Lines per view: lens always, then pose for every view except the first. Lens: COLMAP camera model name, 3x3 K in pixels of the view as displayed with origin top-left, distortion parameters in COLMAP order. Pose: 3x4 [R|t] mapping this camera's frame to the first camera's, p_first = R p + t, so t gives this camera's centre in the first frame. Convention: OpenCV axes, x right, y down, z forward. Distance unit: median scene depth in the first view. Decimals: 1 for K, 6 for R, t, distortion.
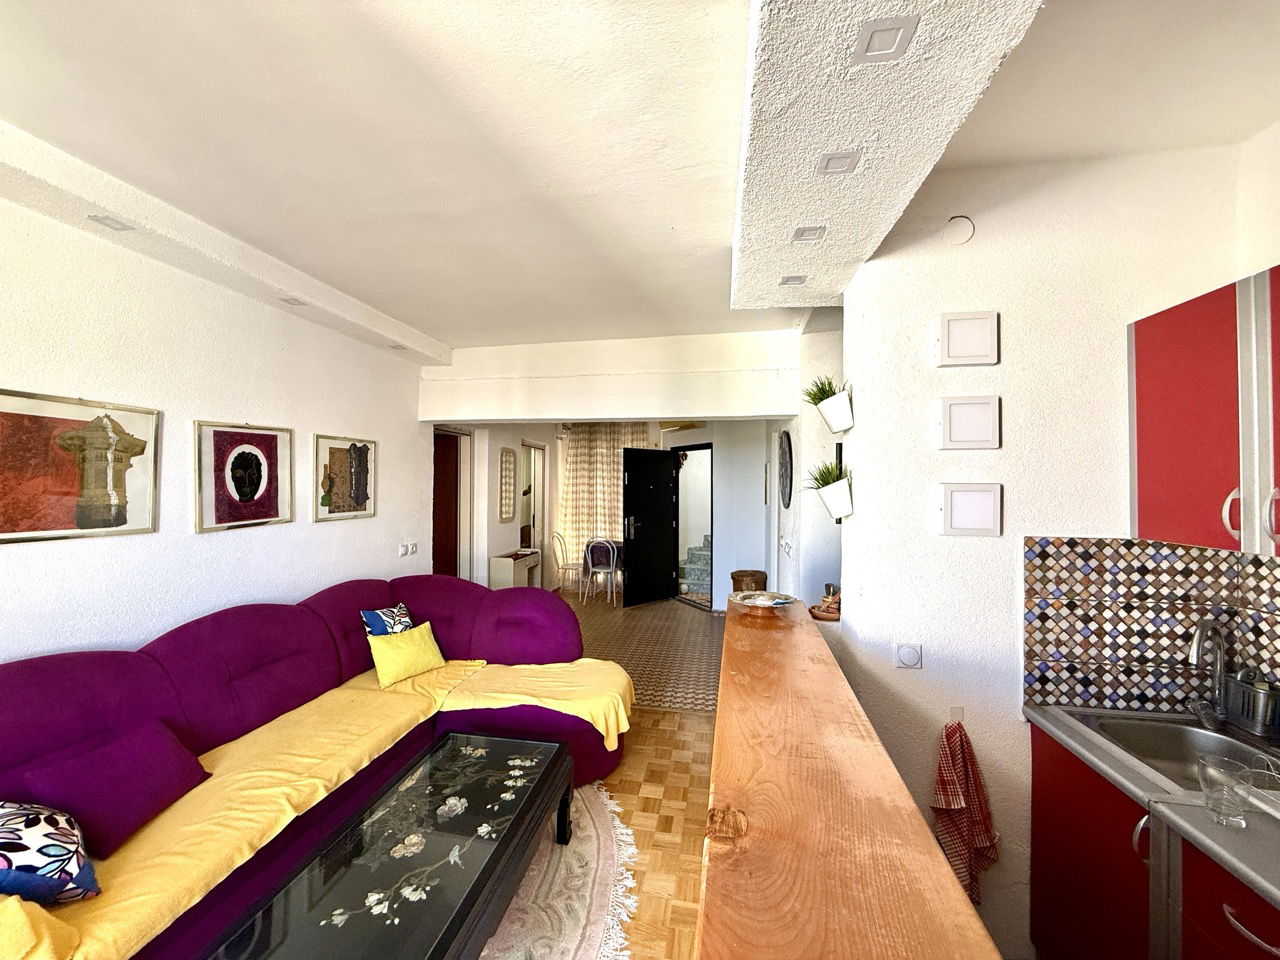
lens RADIAL K [[513.1, 0, 636.8], [0, 513.1, 481.4], [0, 0, 1]] dist [-0.001064, -0.000631]
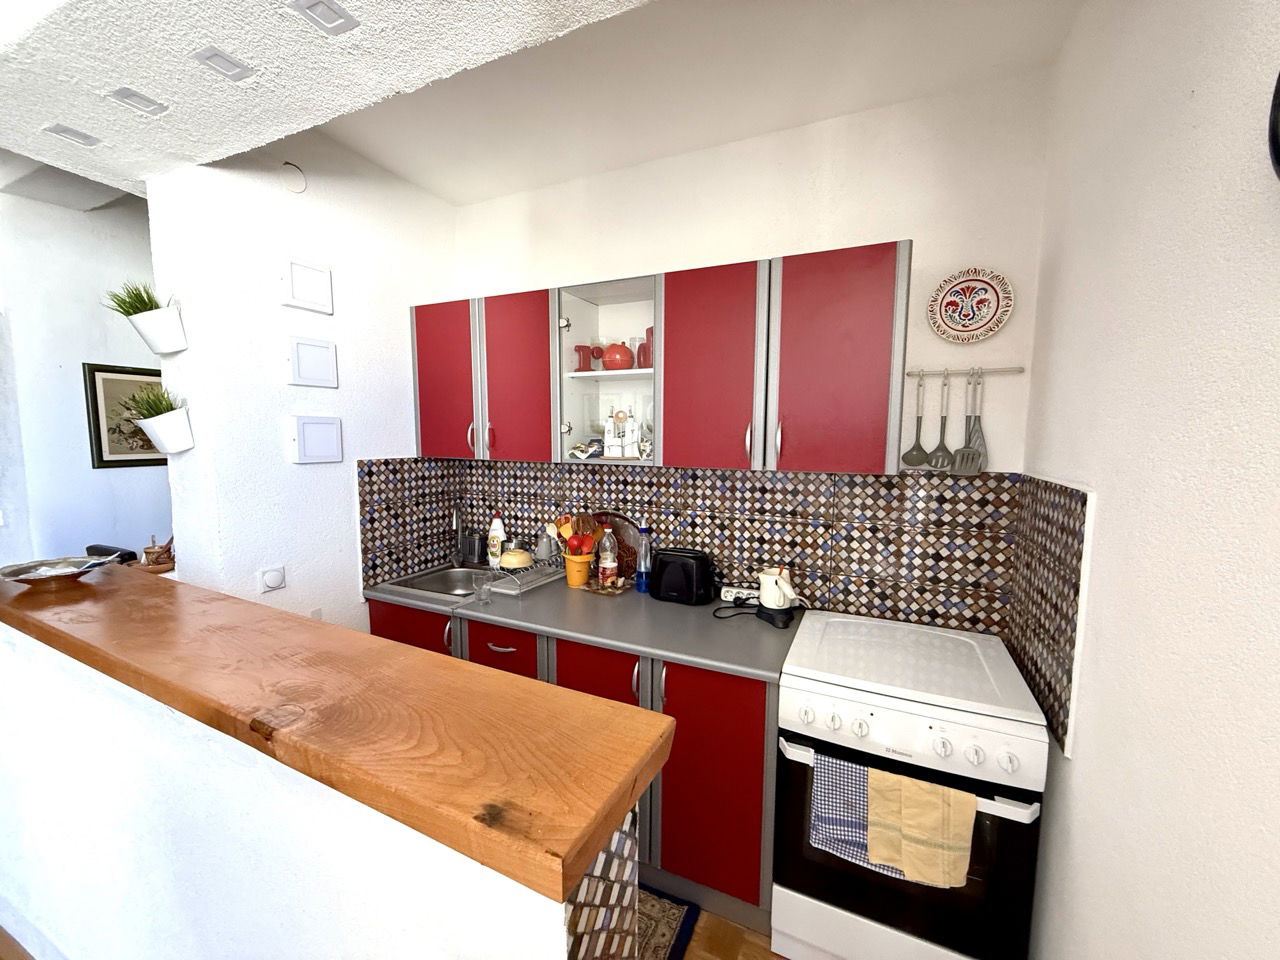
lens RADIAL K [[513.1, 0, 637.8], [0, 513.1, 480.6], [0, 0, 1]] dist [-0.001064, -0.000631]
pose [[0.265956, -0.092898, 0.959498, -0.283301], [-0.015688, 0.994797, 0.100664, 0.020293], [-0.963858, -0.041825, 0.263115, 0.000198]]
